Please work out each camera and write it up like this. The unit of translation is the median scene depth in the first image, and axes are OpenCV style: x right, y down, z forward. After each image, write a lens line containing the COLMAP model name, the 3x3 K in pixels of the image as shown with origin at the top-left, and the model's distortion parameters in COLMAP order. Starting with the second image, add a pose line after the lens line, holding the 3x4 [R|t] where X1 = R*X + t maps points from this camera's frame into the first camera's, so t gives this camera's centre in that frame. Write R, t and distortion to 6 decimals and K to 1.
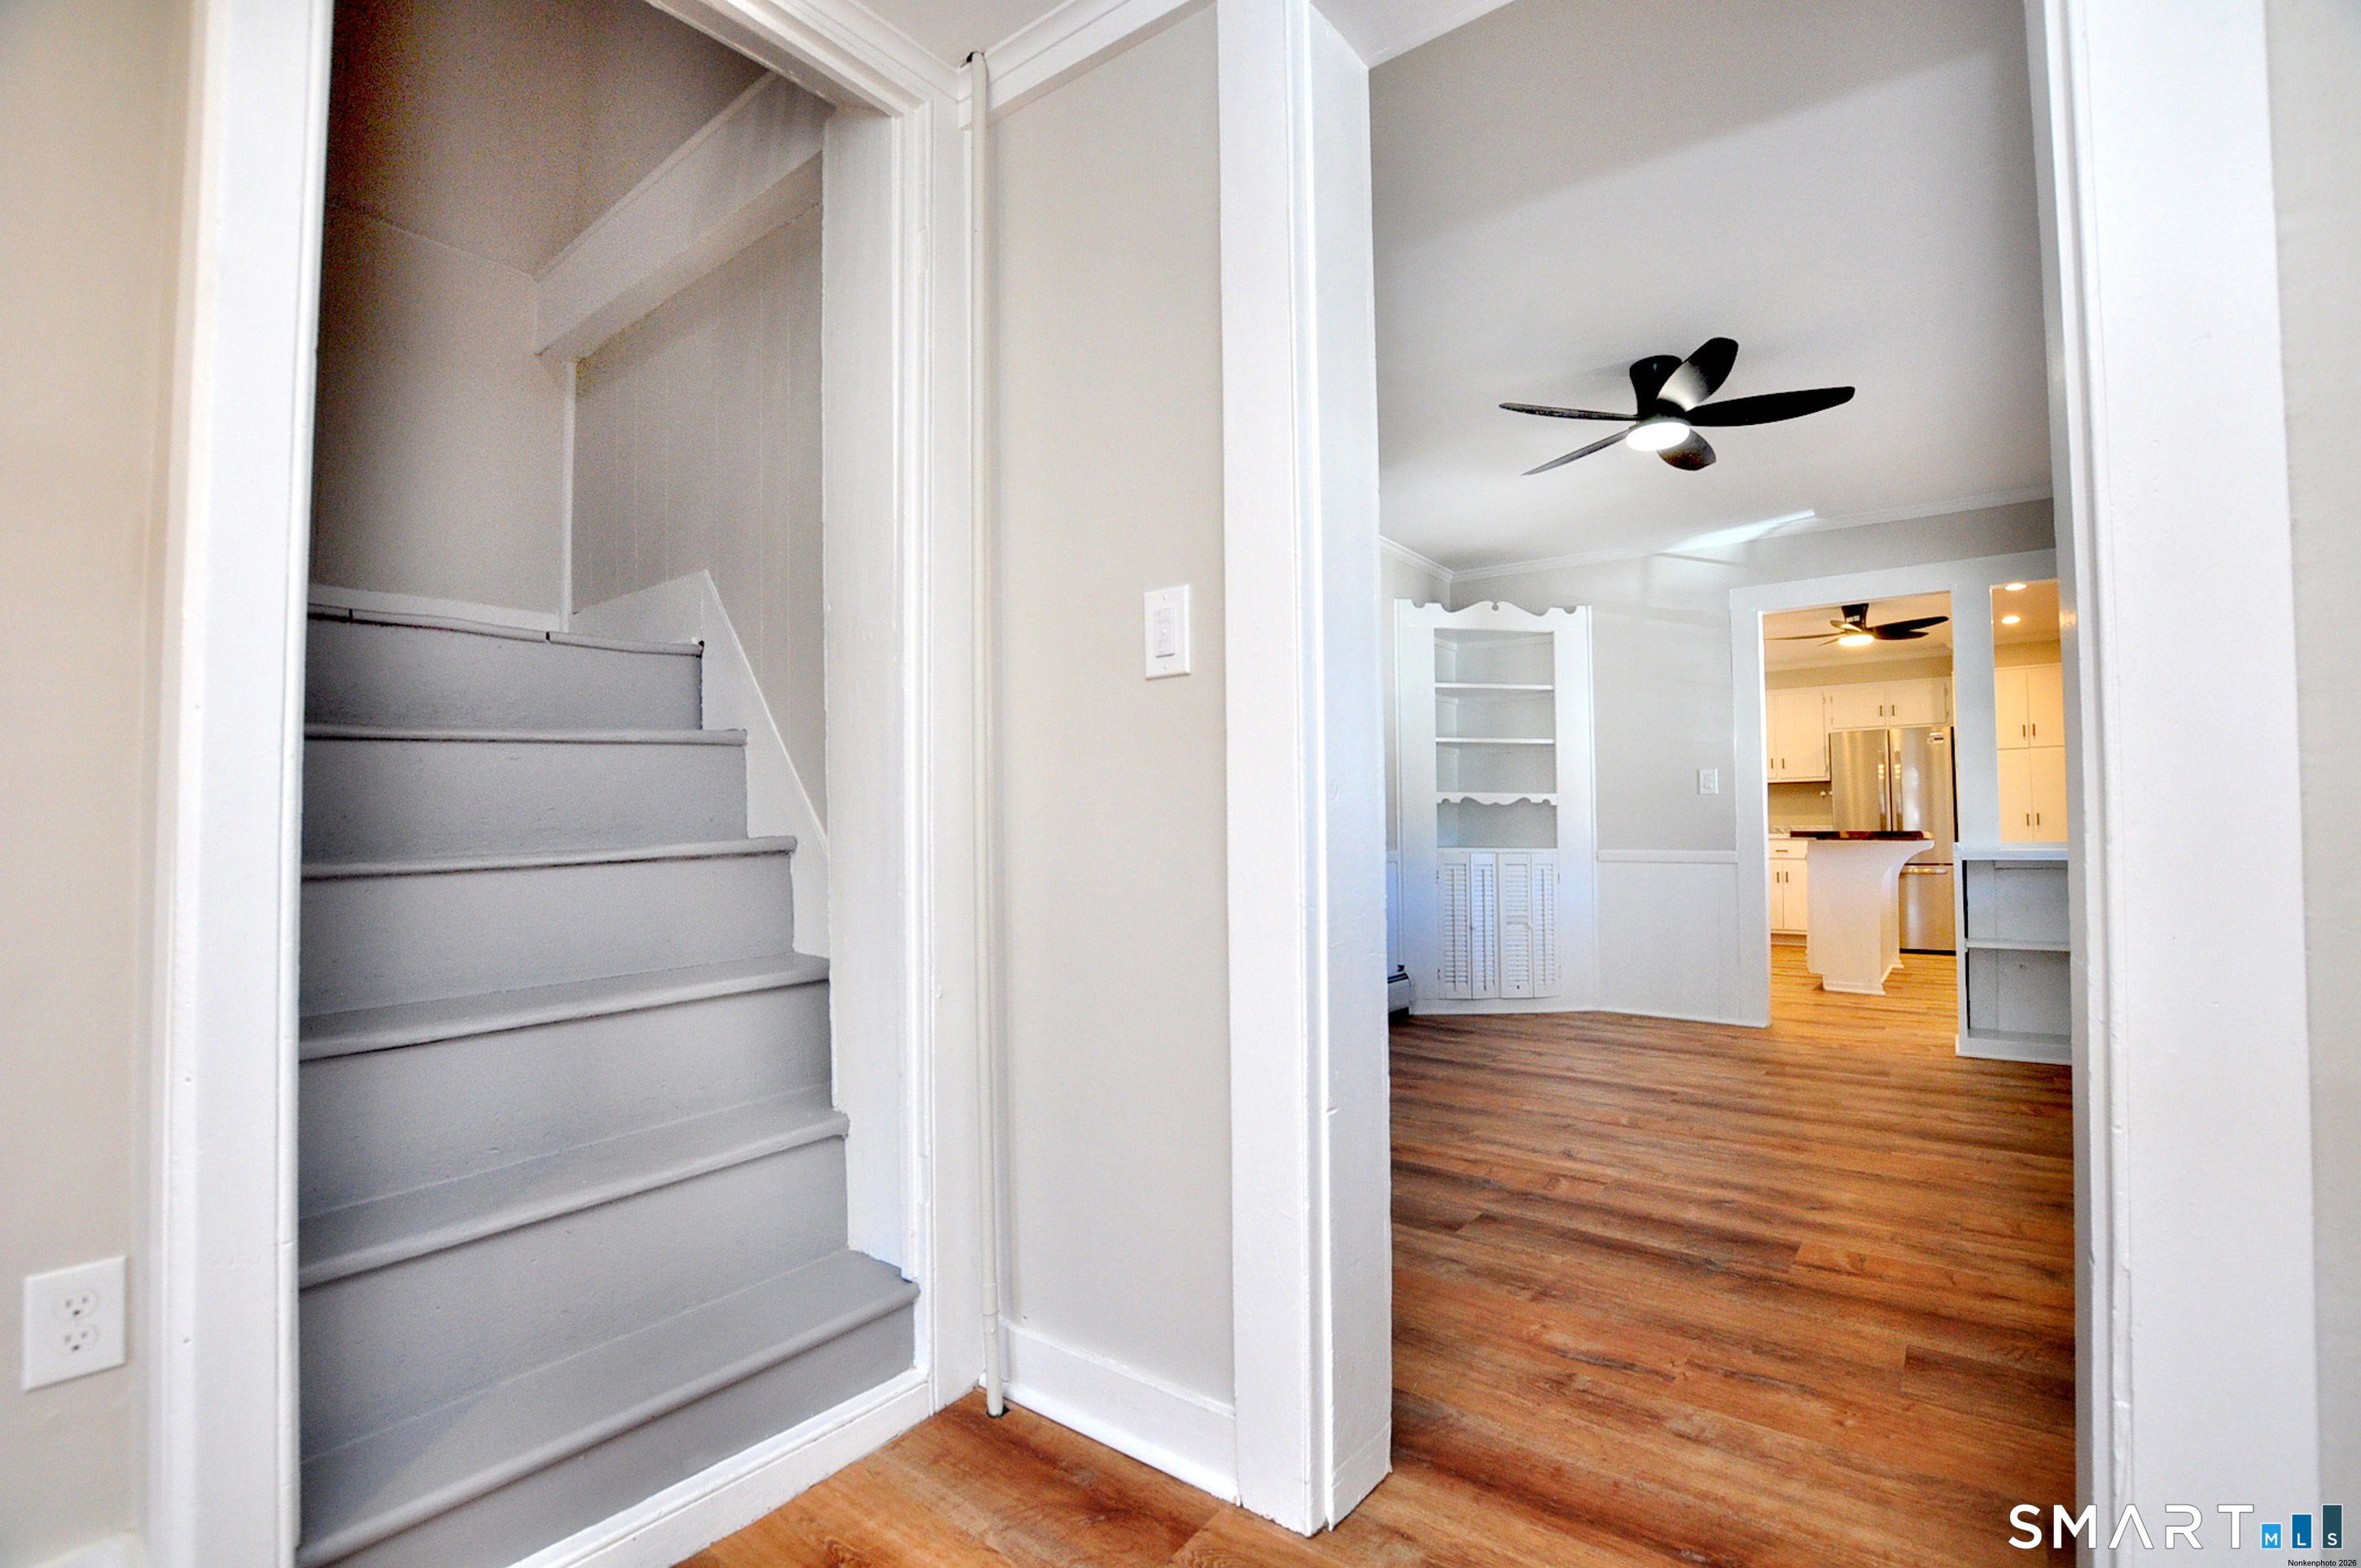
lens RADIAL K [[1026.5, 0, 1192.4], [0, 1026.5, 799.8], [0, 0, 1]] dist [-0.010254, 0.000057]
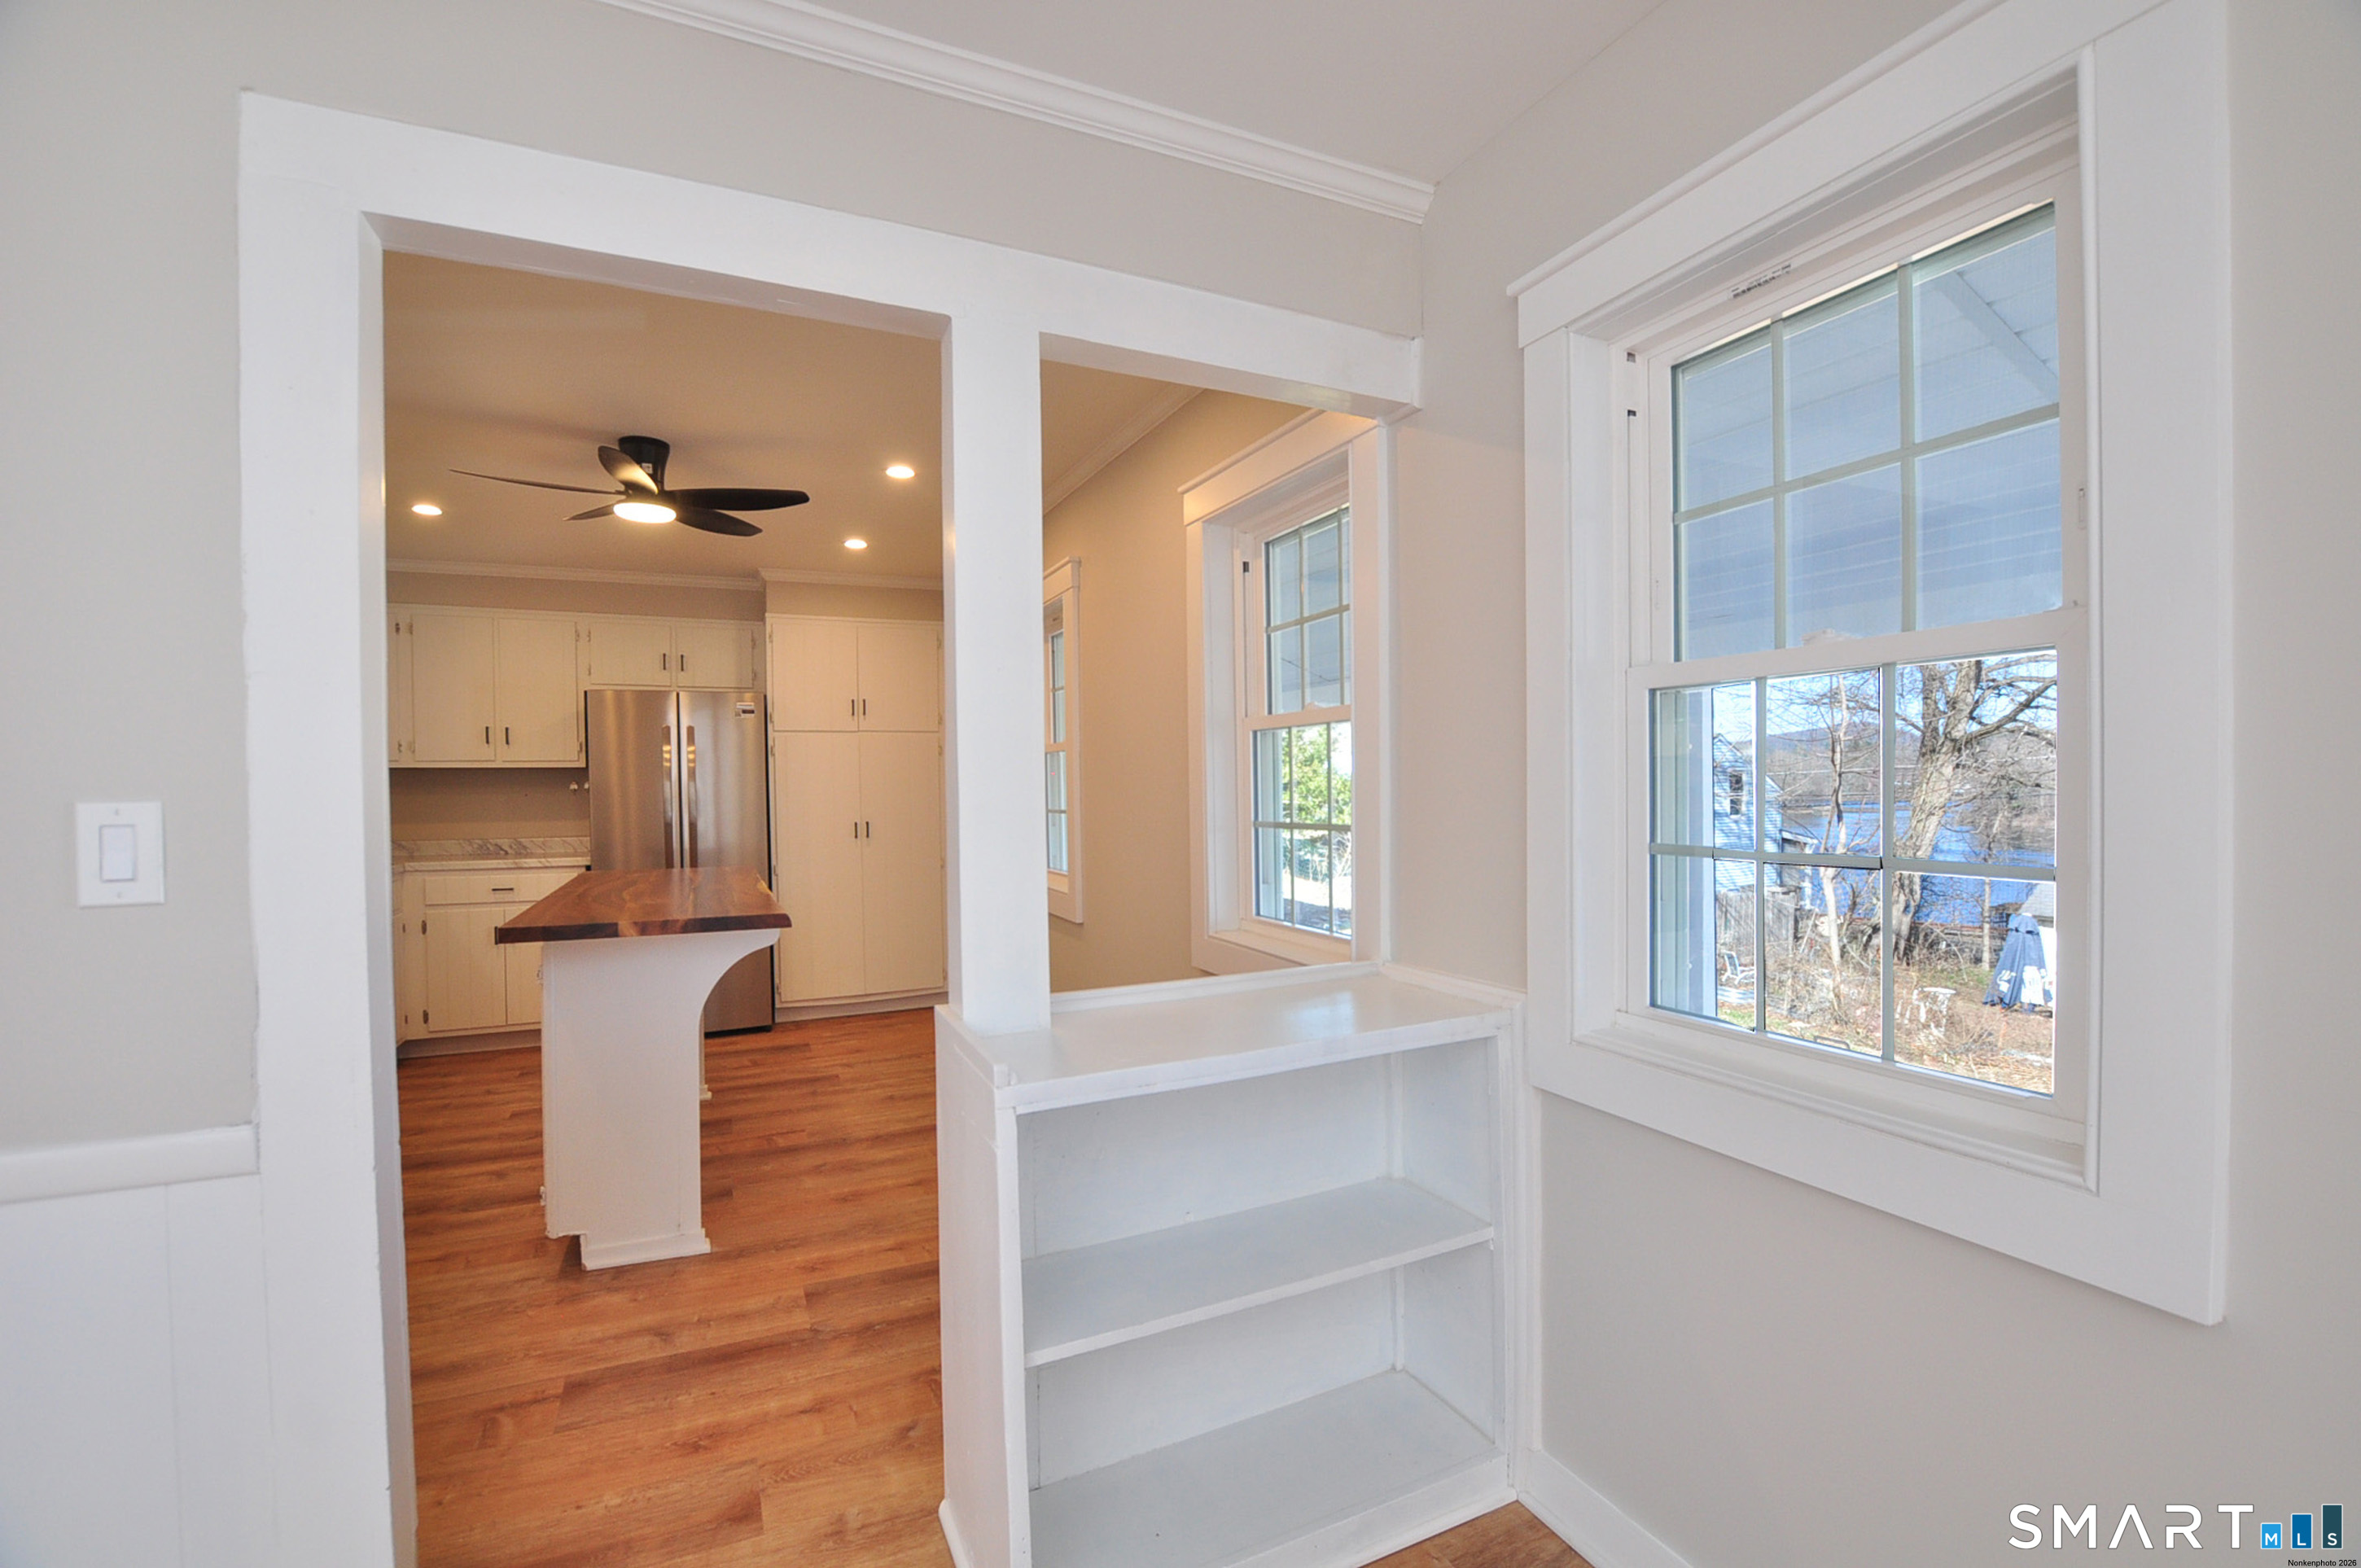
lens RADIAL K [[1026.5, 0, 1192.4], [0, 1026.5, 799.8], [0, 0, 1]] dist [-0.010254, 0.000057]
pose [[0.453467, -0.016507, 0.891120, 0.384738], [-0.021615, 0.999331, 0.029511, -0.040534], [-0.891011, -0.032644, 0.452807, 0.633508]]
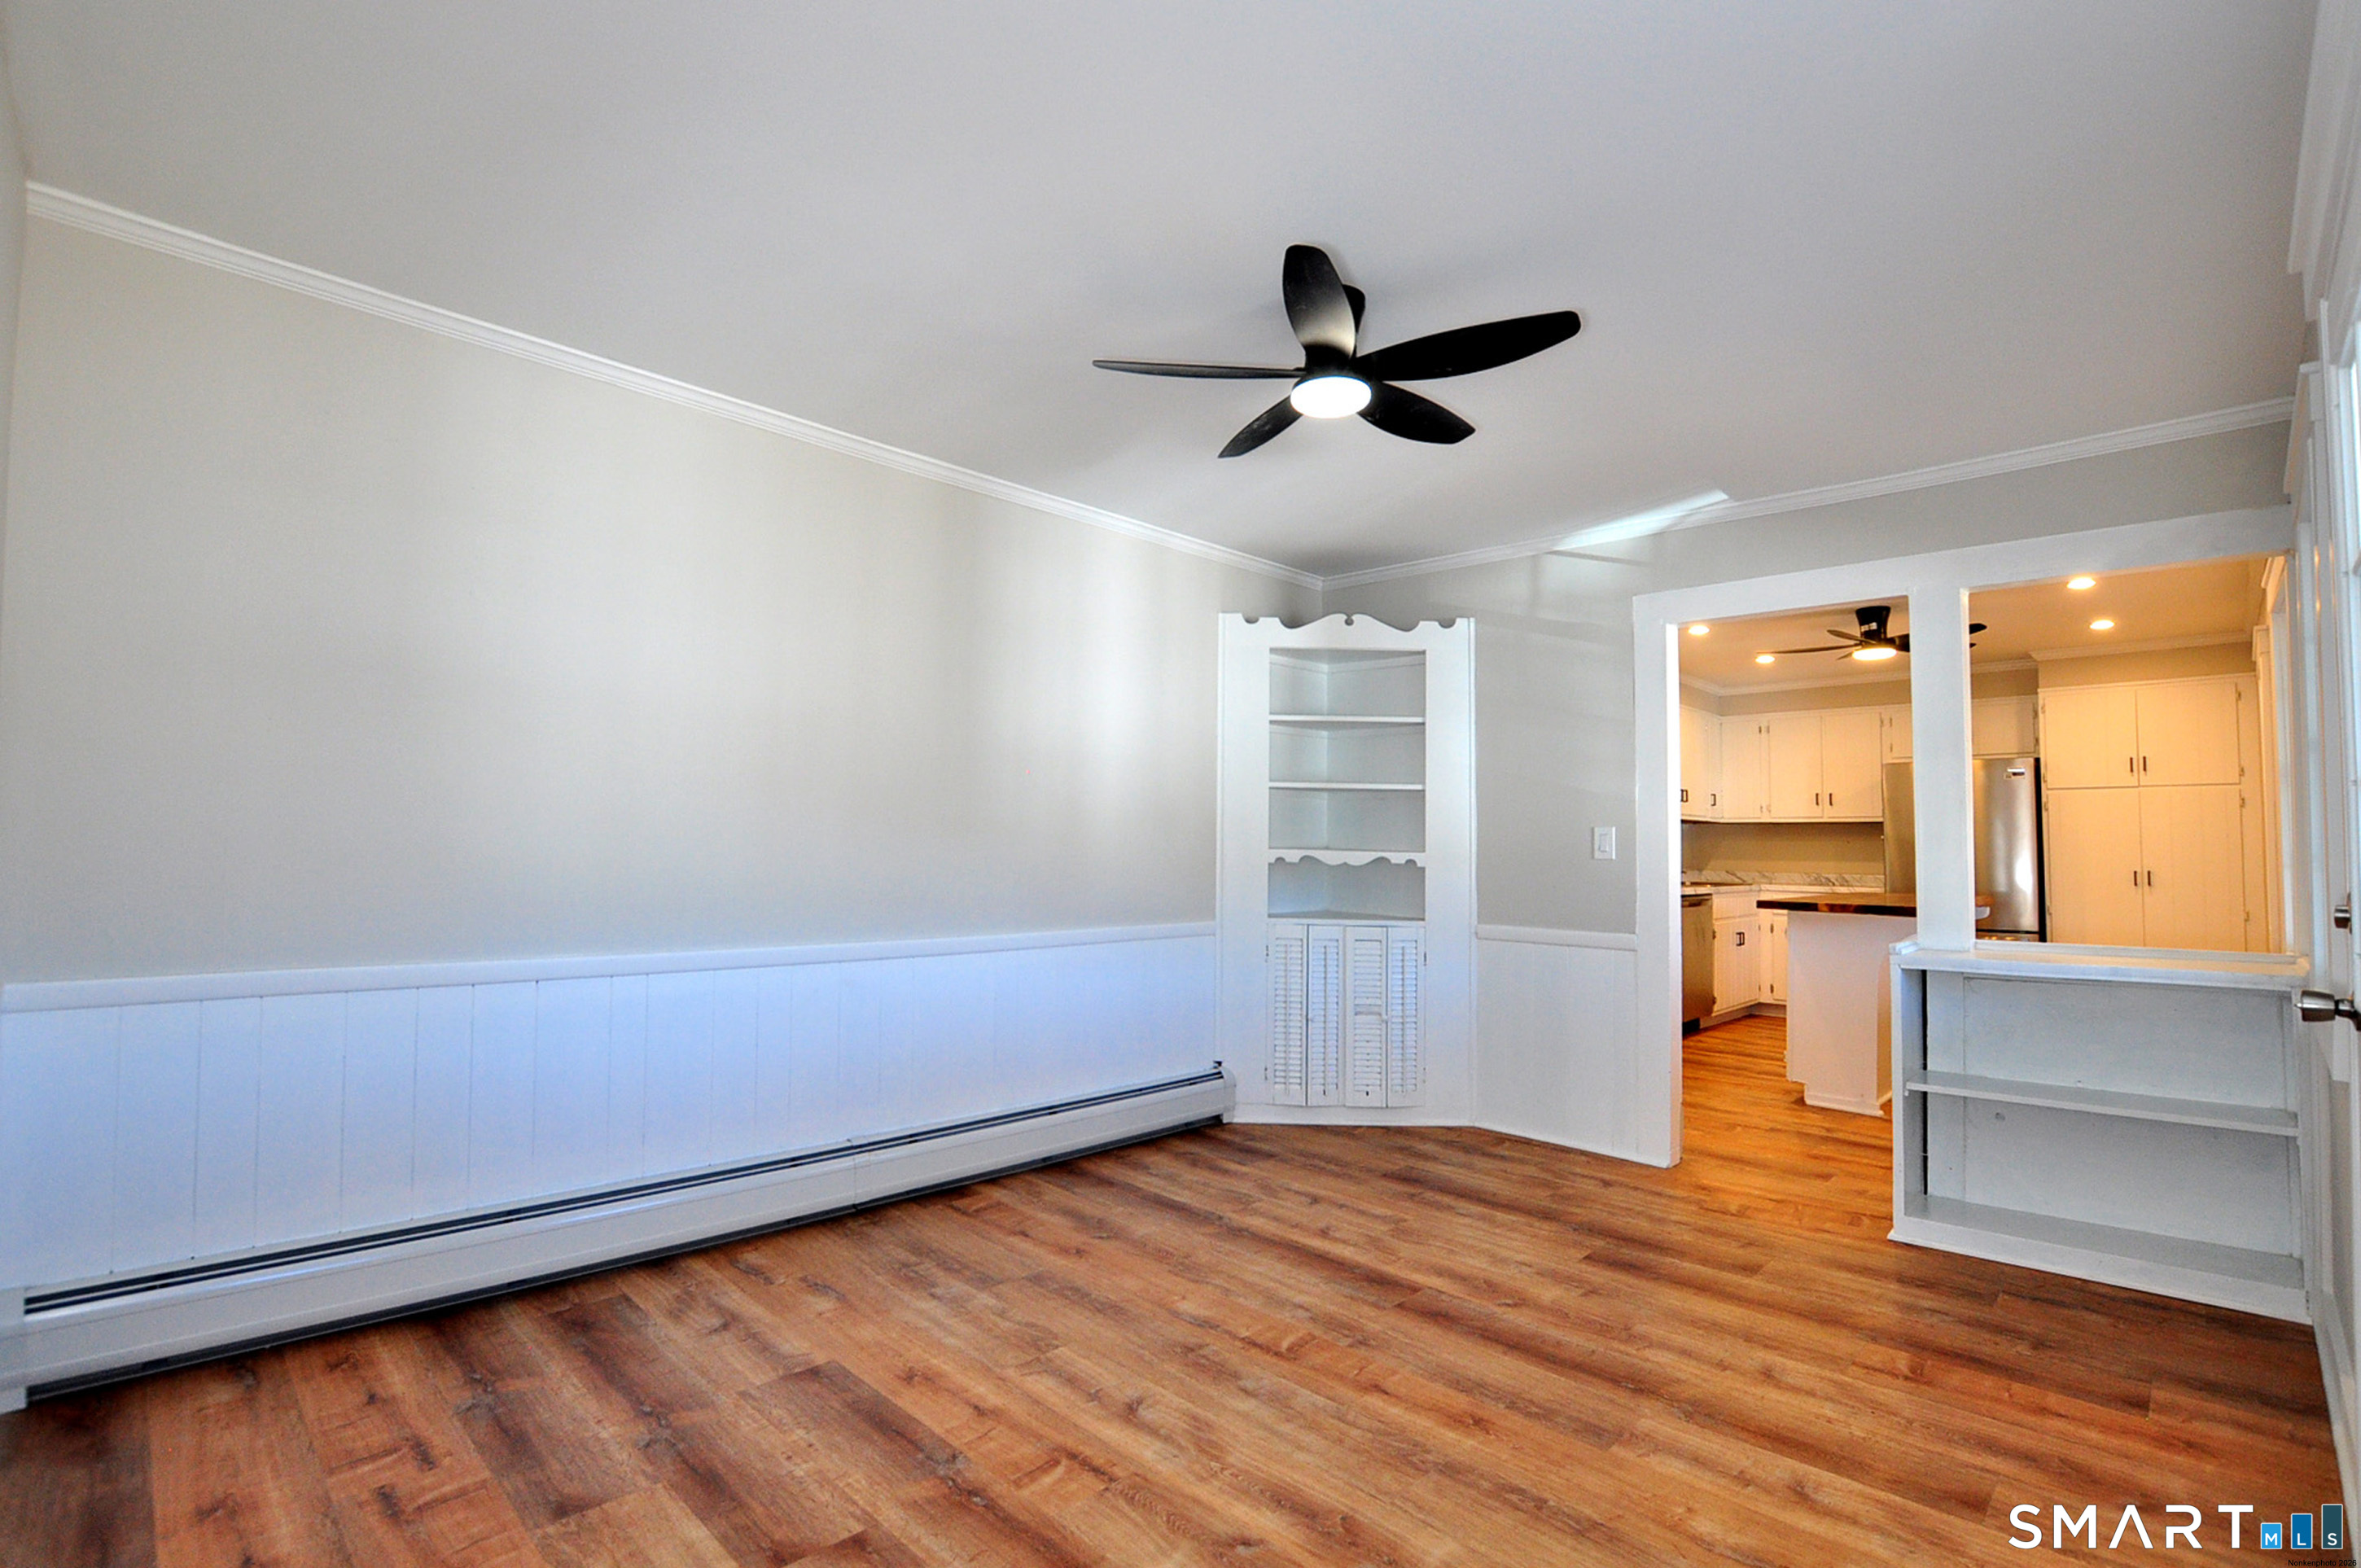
lens RADIAL K [[1061.7, 0, 1160.2], [0, 1061.7, 794.8], [0, 0, 1]] dist [-0.036420, 0.009292]
pose [[0.990131, 0.008343, -0.139900, 0.267487], [-0.010007, 0.999887, -0.011195, -0.039928], [0.139791, 0.012484, 0.990102, 0.151774]]
